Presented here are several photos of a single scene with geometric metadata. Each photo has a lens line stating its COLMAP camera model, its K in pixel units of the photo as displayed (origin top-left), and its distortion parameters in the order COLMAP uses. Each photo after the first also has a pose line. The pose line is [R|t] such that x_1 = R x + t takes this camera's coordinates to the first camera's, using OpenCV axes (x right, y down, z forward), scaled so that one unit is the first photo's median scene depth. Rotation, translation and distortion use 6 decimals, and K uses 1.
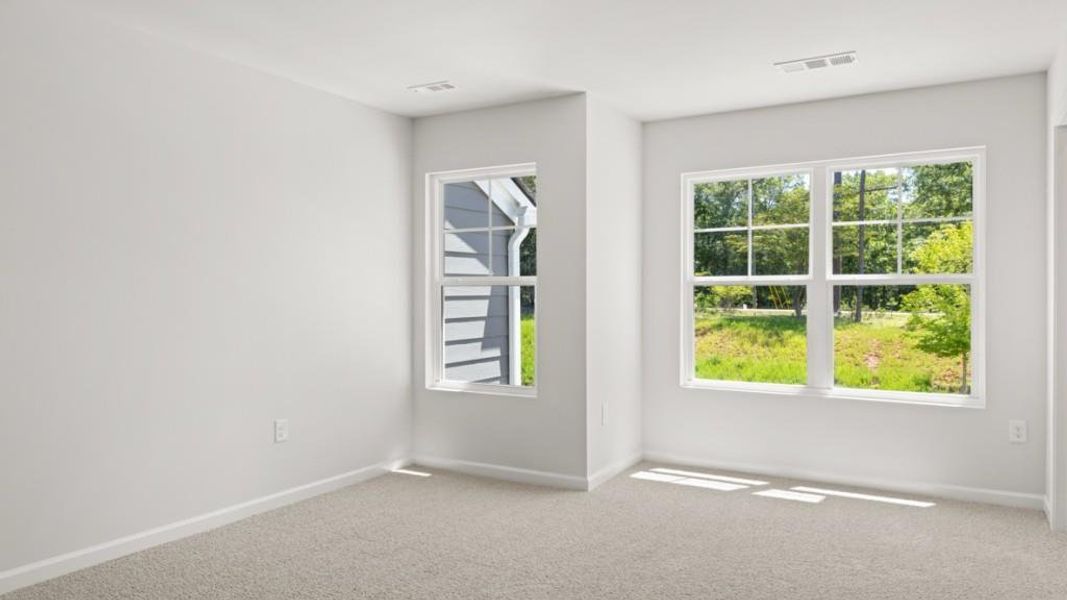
lens RADIAL K [[693.3, 0, 533.5], [0, 693.3, 300.0], [0, 0, 1]] dist [0.002152, 0.000767]
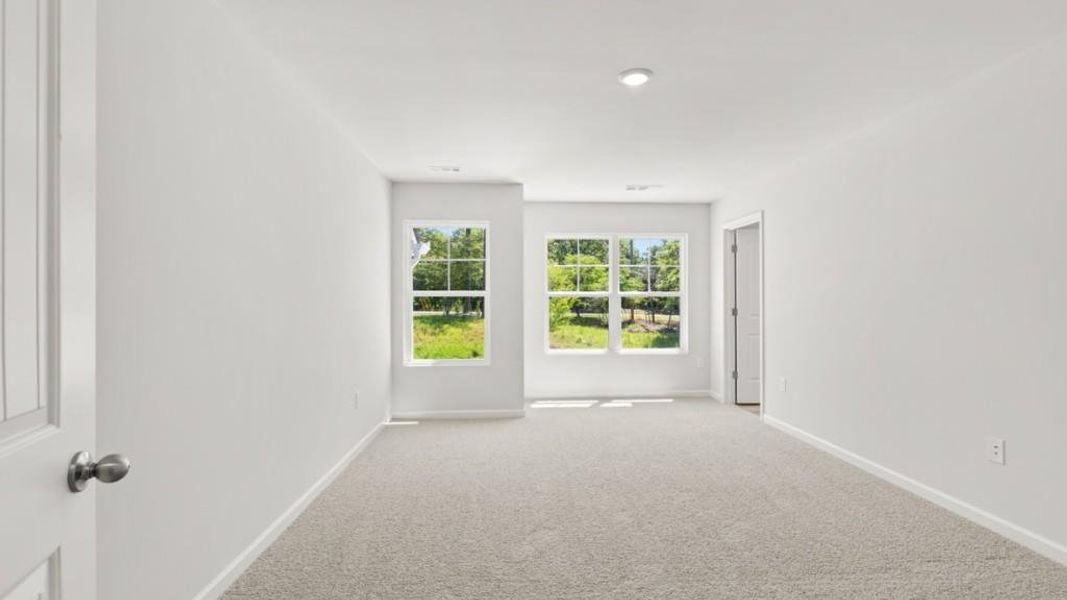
lens RADIAL K [[462.1, 0, 528.6], [0, 462.1, 302.8], [0, 0, 1]] dist [-0.000759, -0.000114]
pose [[0.851249, -0.004266, 0.524744, -0.441704], [0.007592, 0.999962, -0.004187, -0.001540], [-0.524706, 0.007548, 0.851250, 0.017635]]
